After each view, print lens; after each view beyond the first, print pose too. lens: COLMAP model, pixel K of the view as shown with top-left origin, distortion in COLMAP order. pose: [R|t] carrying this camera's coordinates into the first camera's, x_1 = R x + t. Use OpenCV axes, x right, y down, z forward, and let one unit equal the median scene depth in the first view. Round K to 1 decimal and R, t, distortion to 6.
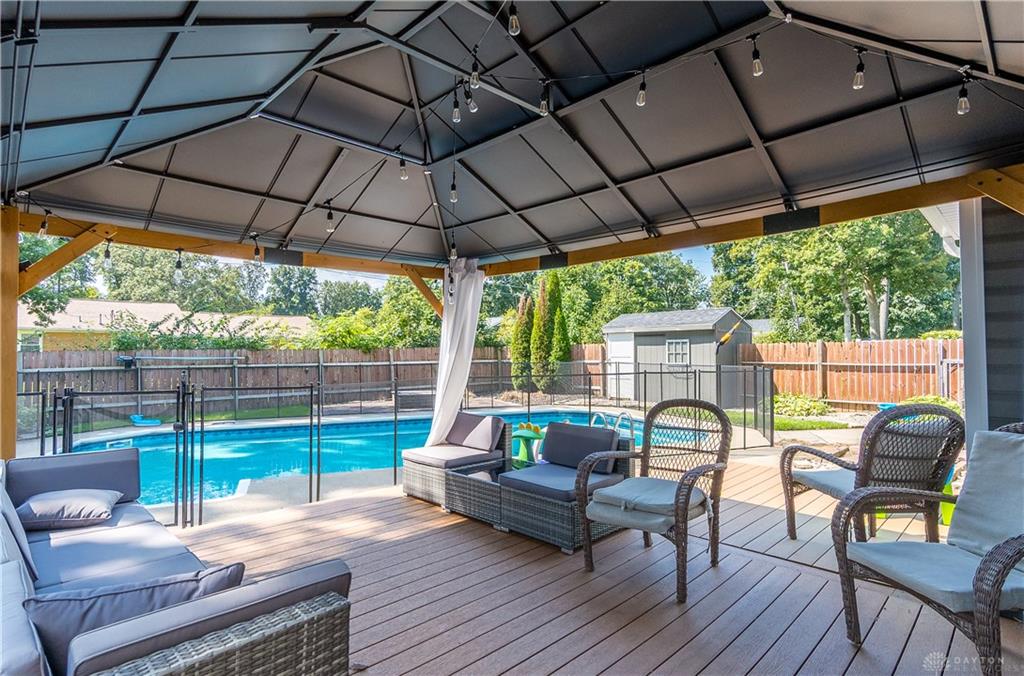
lens RADIAL K [[526.7, 0, 510.7], [0, 526.7, 340.0], [0, 0, 1]] dist [-0.029780, 0.011417]
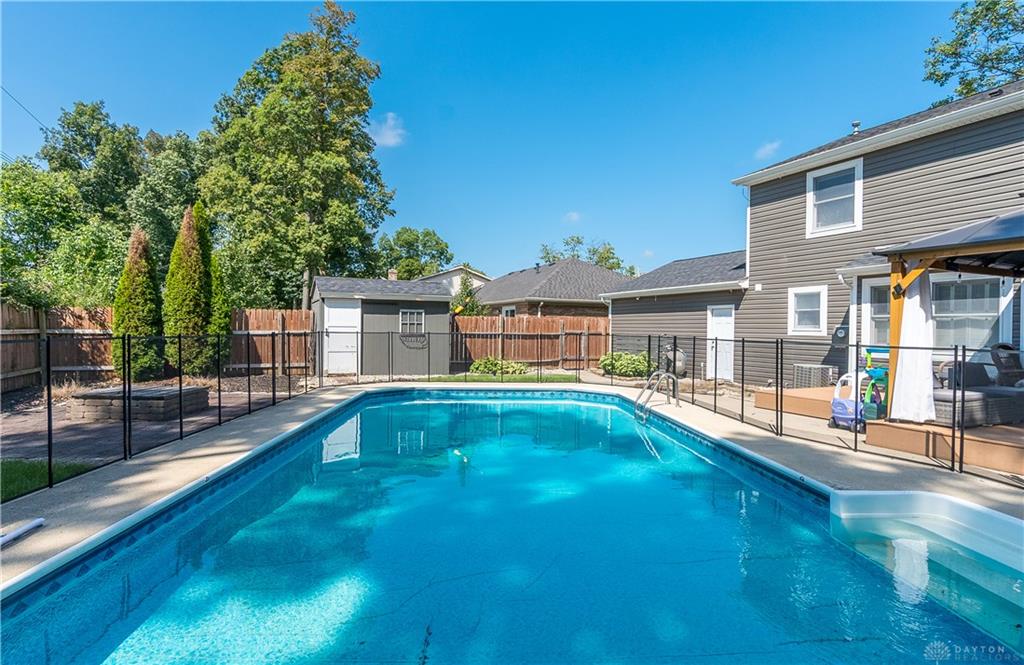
lens RADIAL K [[521.8, 0, 510.4], [0, 521.8, 333.8], [0, 0, 1]] dist [0.001763, -0.000119]
pose [[0.314867, -0.001801, 0.949134, -0.484405], [-0.033325, 0.999361, 0.012951, 0.022407], [-0.948551, -0.035708, 0.314606, 0.436453]]
